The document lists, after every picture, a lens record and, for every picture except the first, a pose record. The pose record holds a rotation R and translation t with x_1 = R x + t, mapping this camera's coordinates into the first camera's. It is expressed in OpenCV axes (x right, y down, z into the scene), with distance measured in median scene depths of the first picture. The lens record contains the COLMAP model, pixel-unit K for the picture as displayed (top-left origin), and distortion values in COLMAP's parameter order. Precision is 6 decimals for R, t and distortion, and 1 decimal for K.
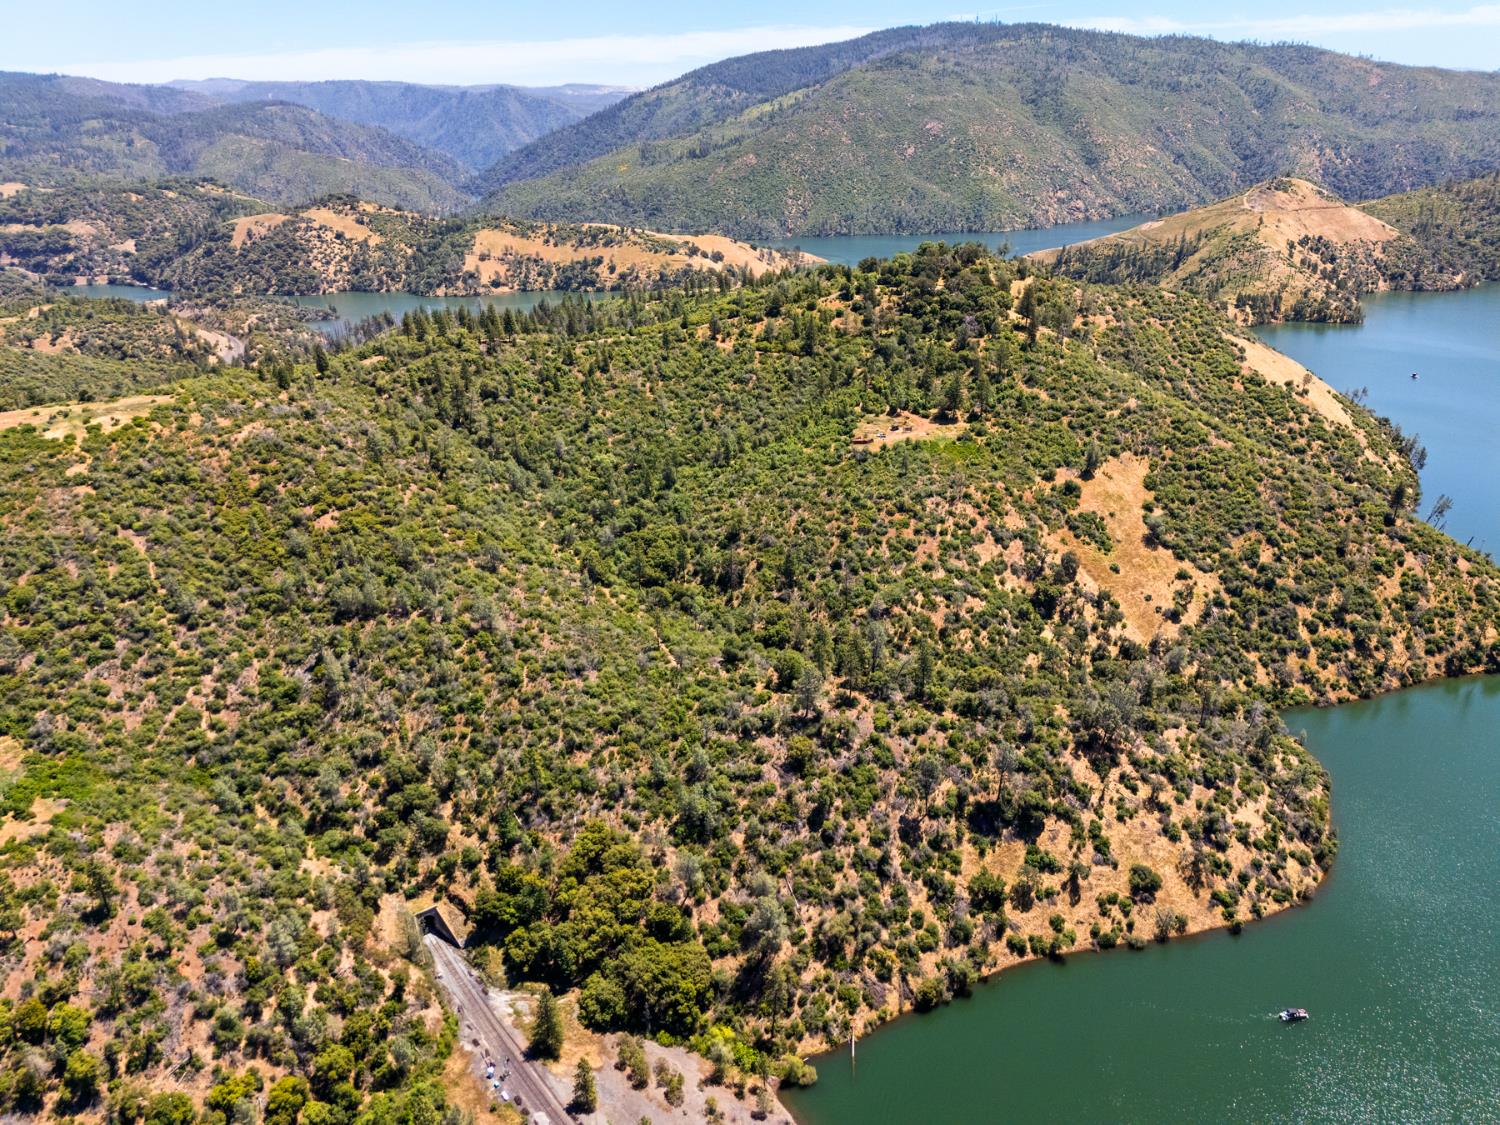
lens RADIAL K [[1101.0, 0, 750.0], [0, 1101.0, 562.5], [0, 0, 1]] dist [0.055155, -0.040097]
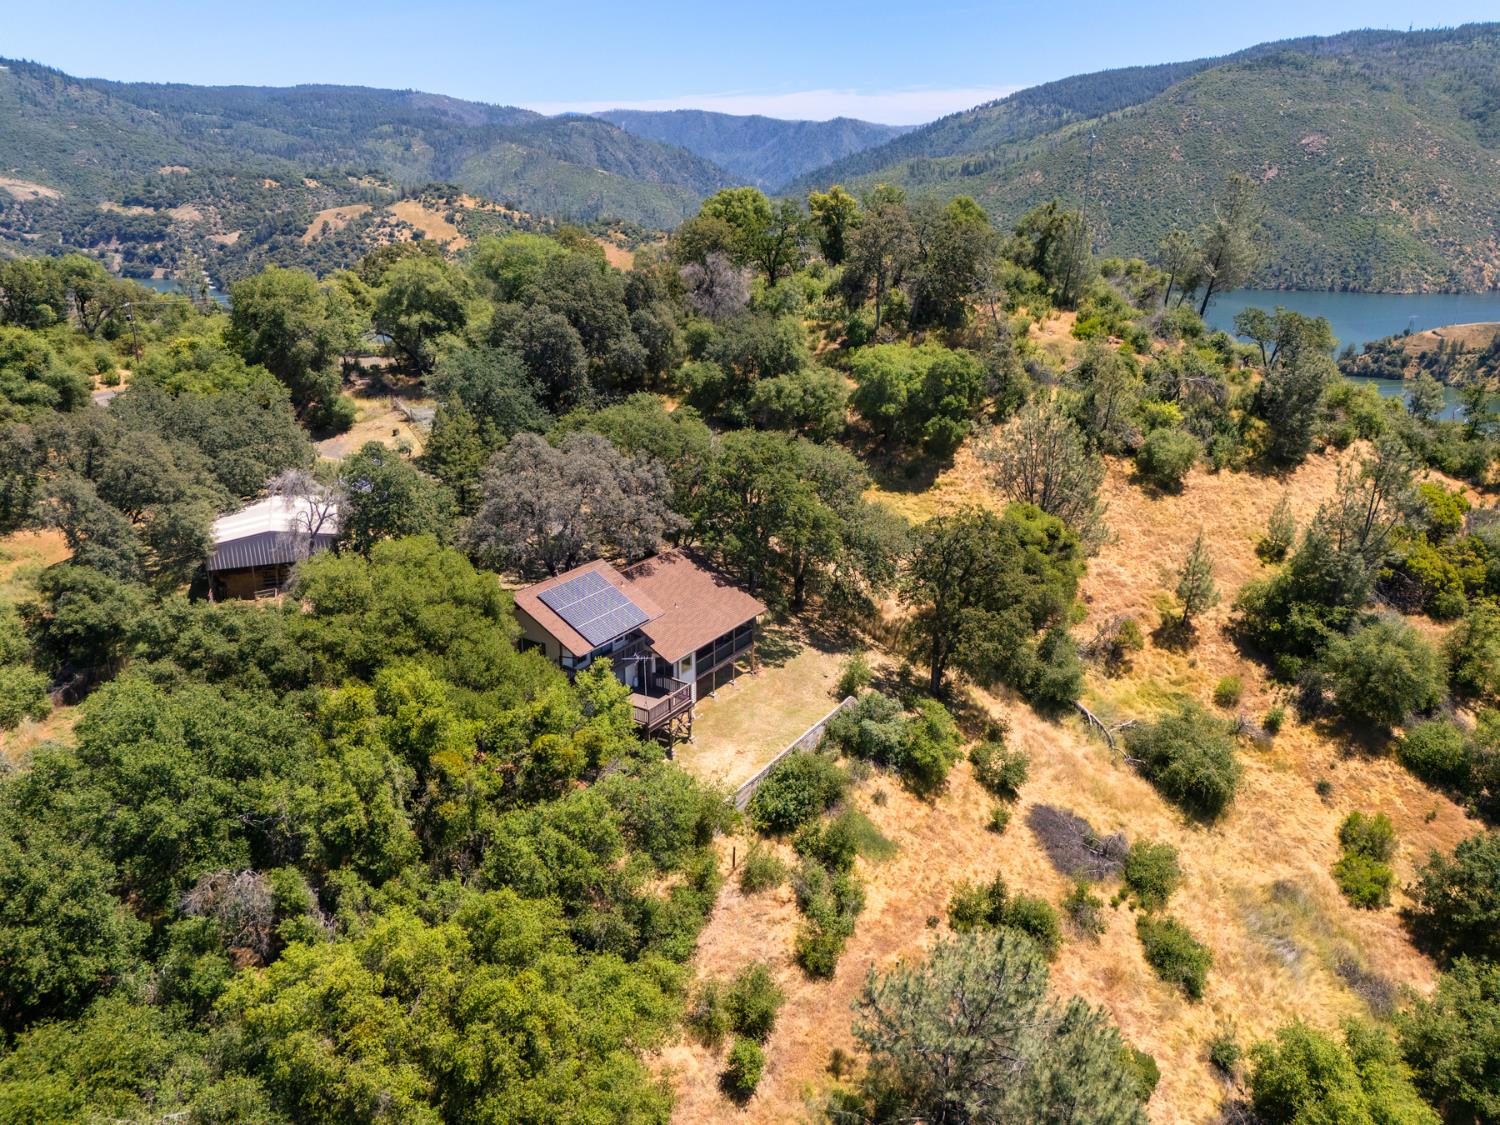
lens RADIAL K [[1101.0, 0, 750.0], [0, 1101.0, 562.5], [0, 0, 1]] dist [0.055155, -0.040097]
pose [[0.949586, 0.138857, -0.281079, 0.065904], [-0.149284, 0.988666, -0.015919, -0.068094], [0.275682, 0.057077, 0.959553, 0.249401]]
